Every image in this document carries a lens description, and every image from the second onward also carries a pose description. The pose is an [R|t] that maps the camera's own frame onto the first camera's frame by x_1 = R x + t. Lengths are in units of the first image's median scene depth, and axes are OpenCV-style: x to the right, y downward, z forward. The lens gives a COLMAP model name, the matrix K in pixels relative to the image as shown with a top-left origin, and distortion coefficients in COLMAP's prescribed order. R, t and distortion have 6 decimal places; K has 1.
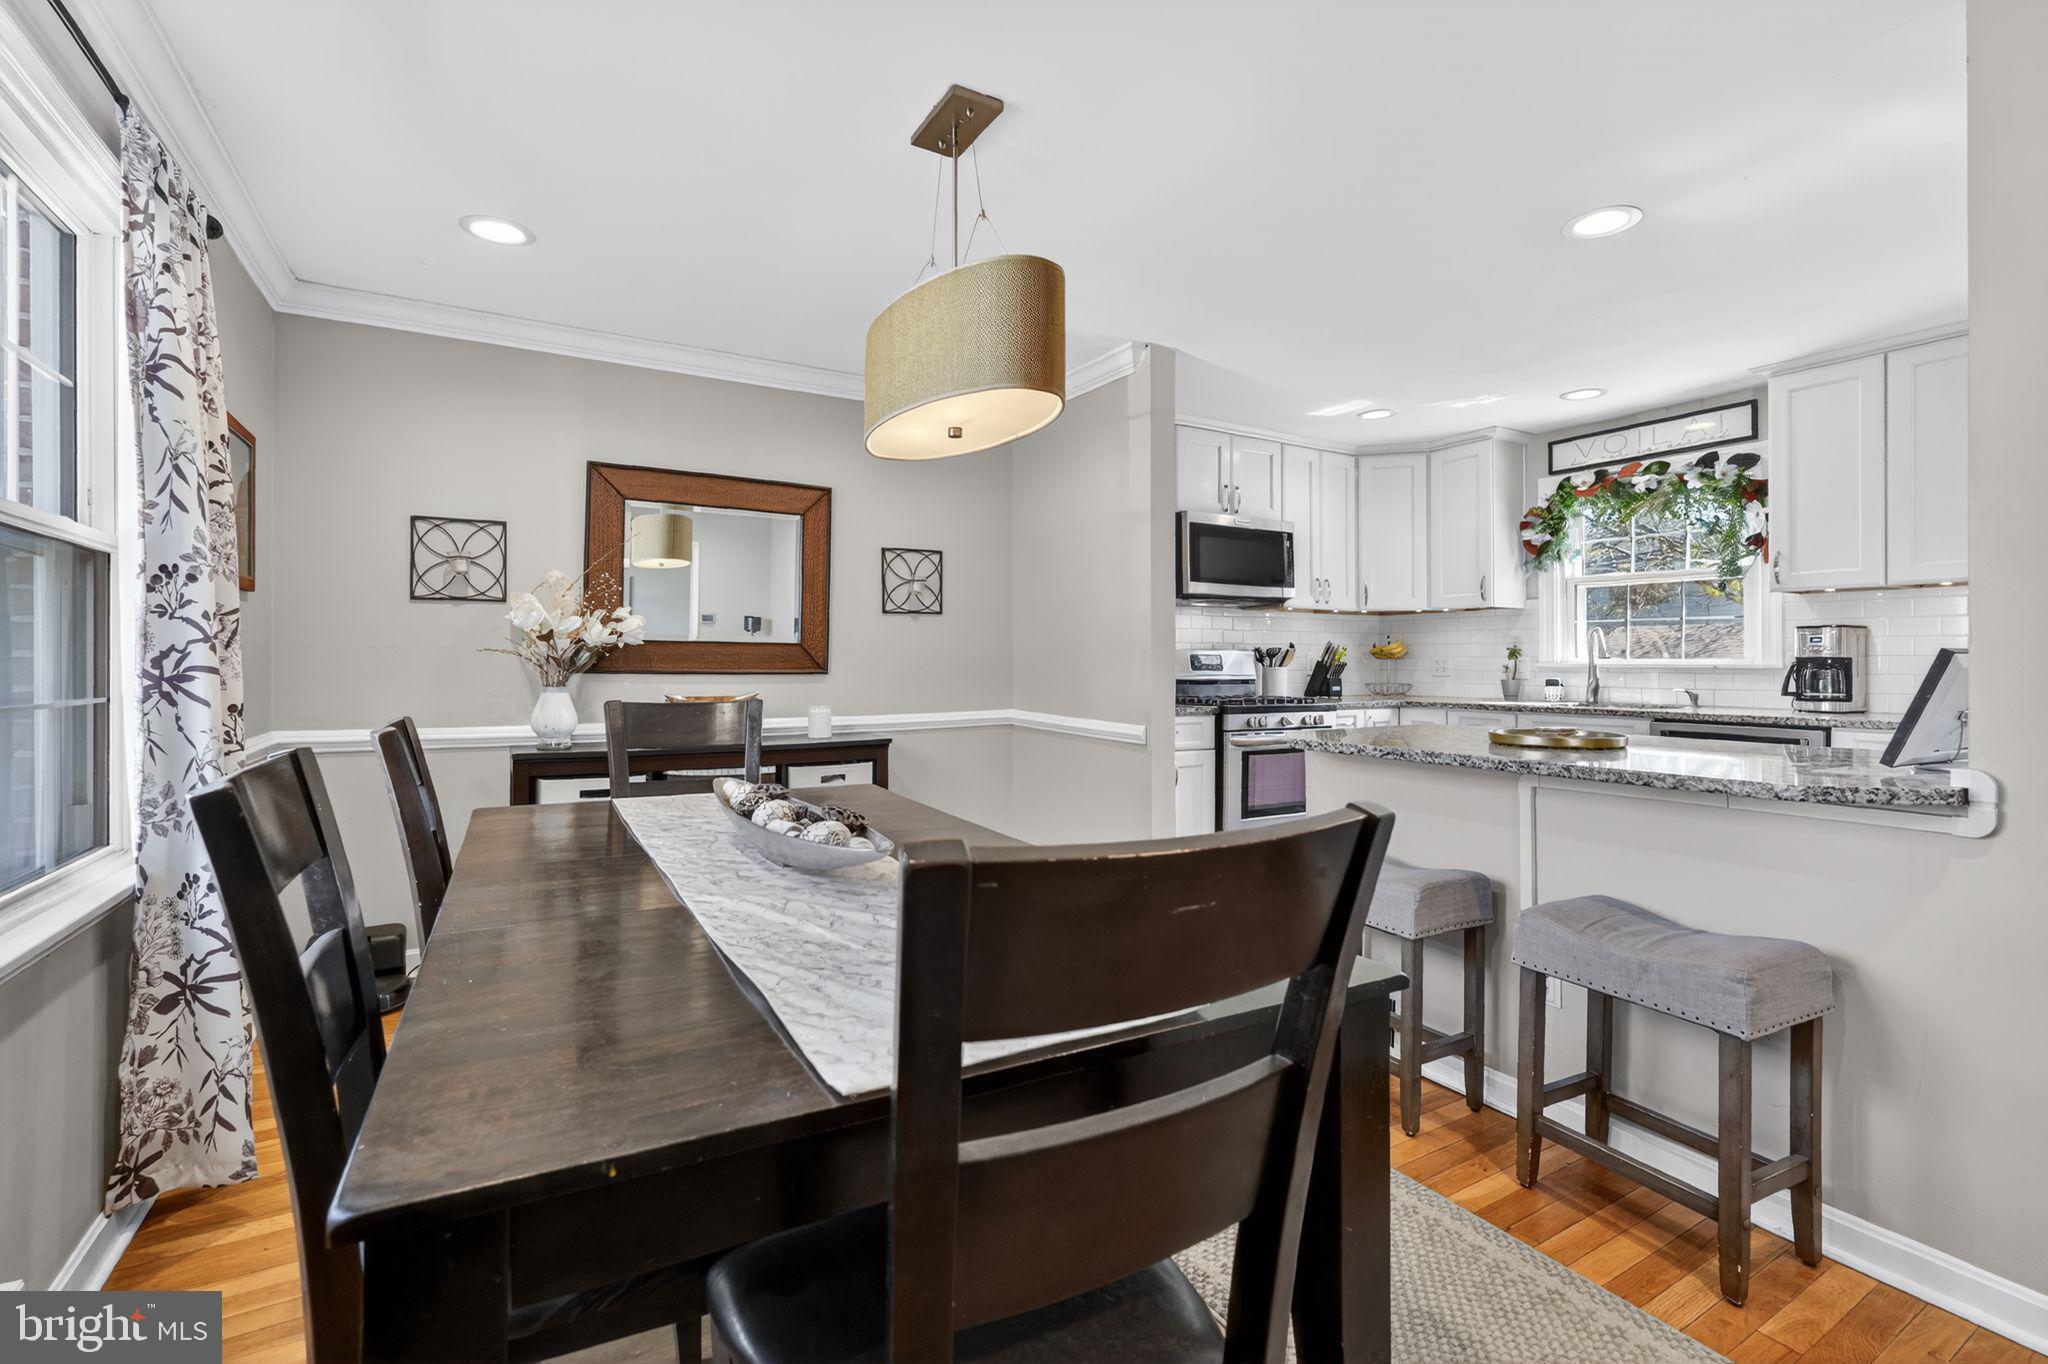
lens RADIAL K [[896.8, 0, 1024.0], [0, 896.8, 682.0], [0, 0, 1]] dist [-0.014103, 0.000082]
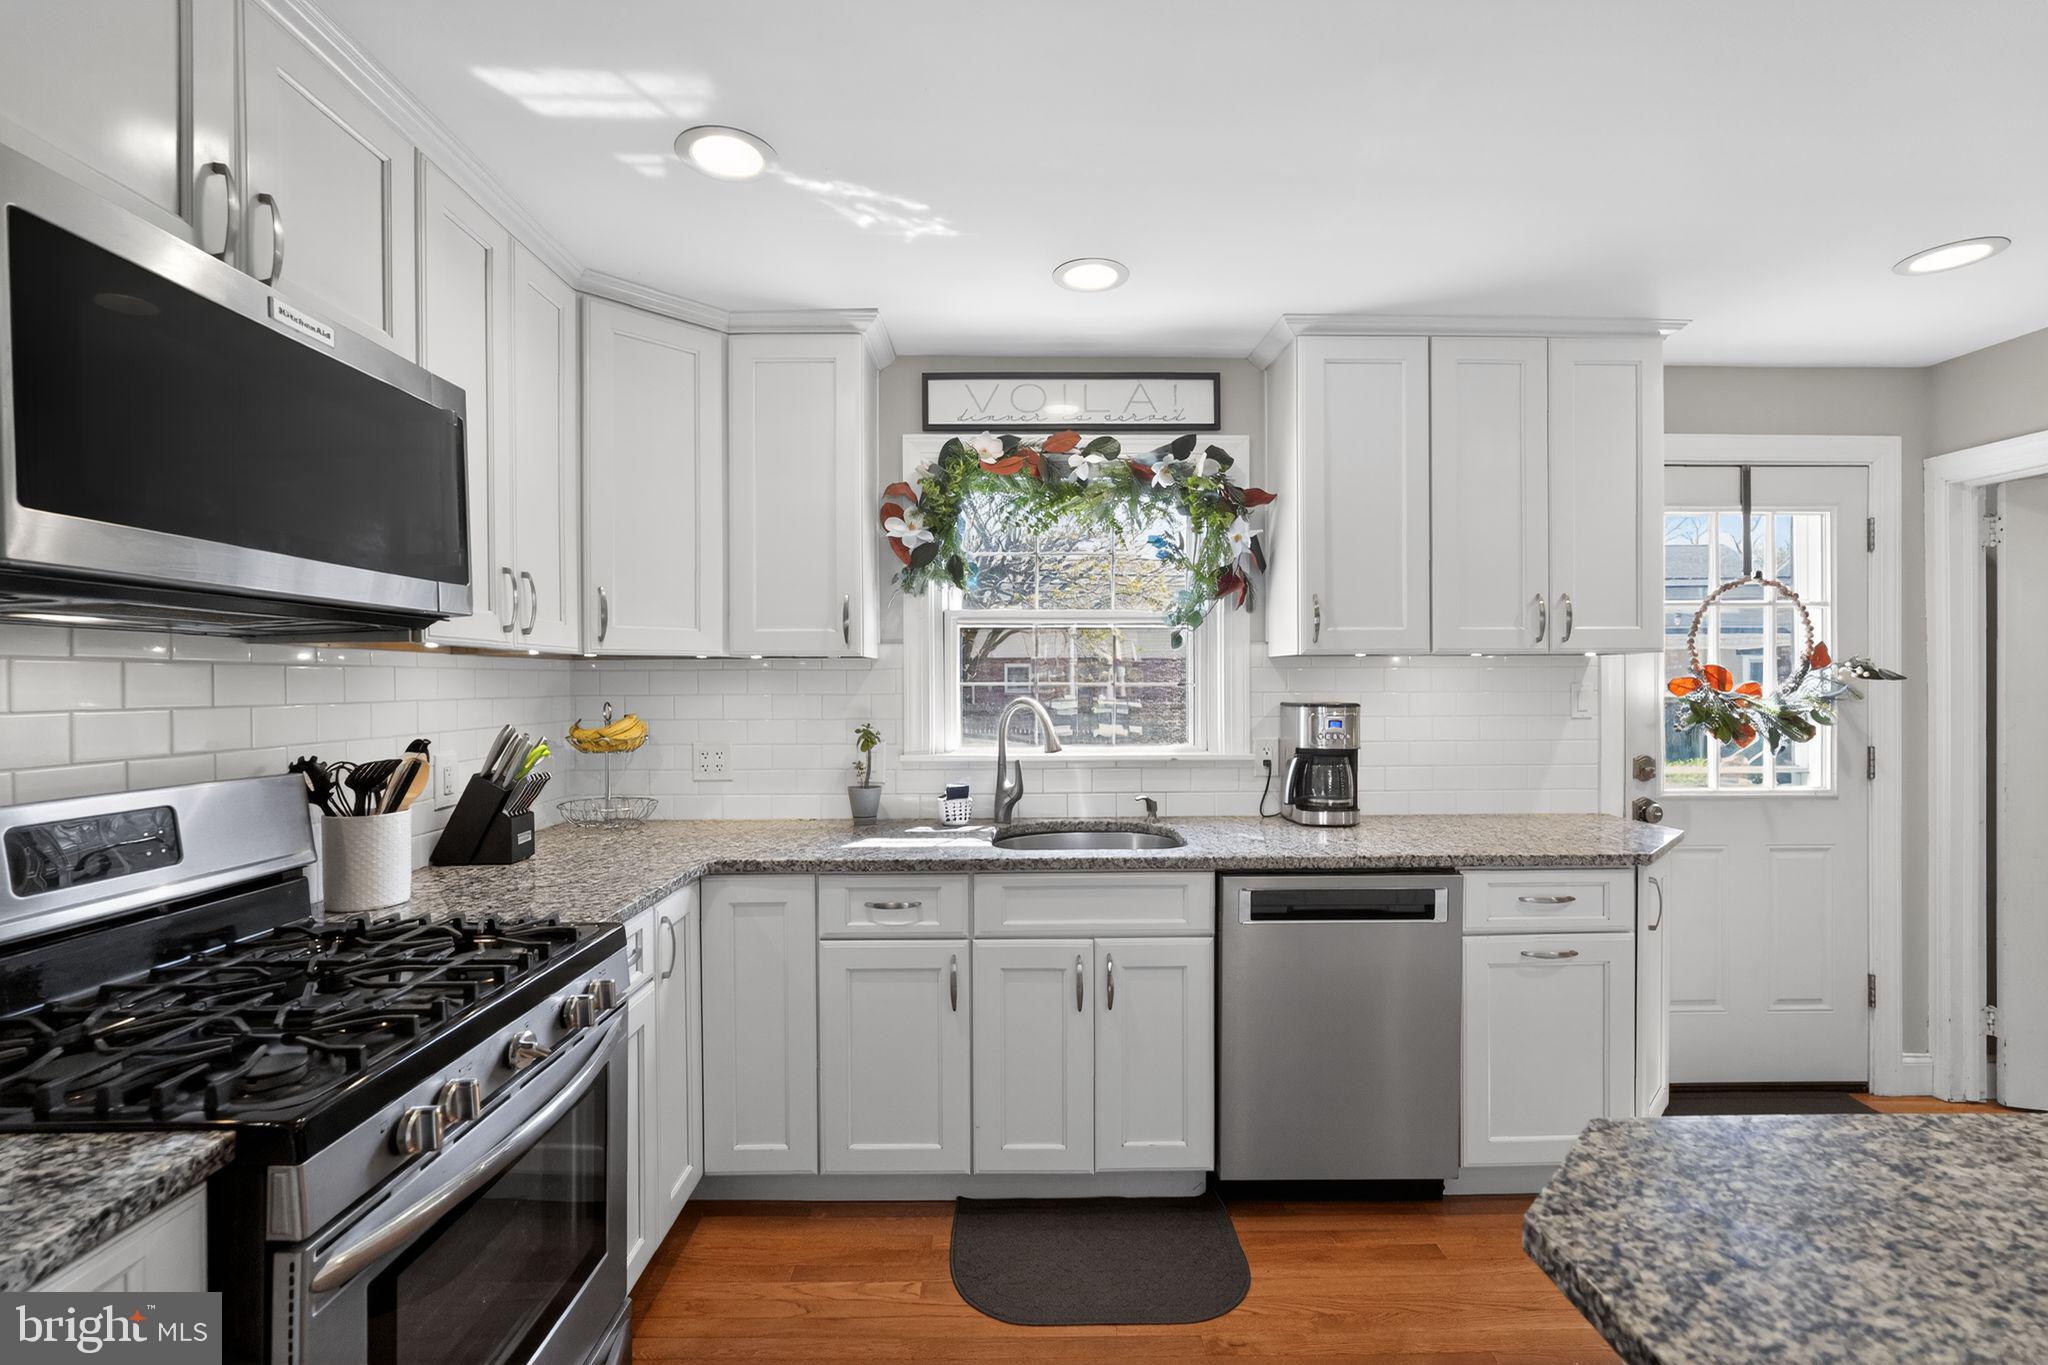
lens RADIAL K [[896.8, 0, 1024.0], [0, 896.8, 682.5], [0, 0, 1]] dist [-0.014103, 0.000082]
pose [[0.495731, -0.003307, 0.868470, 0.120209], [0.024333, 0.999653, -0.010084, -0.062961], [-0.868135, 0.026131, 0.495639, 0.678285]]
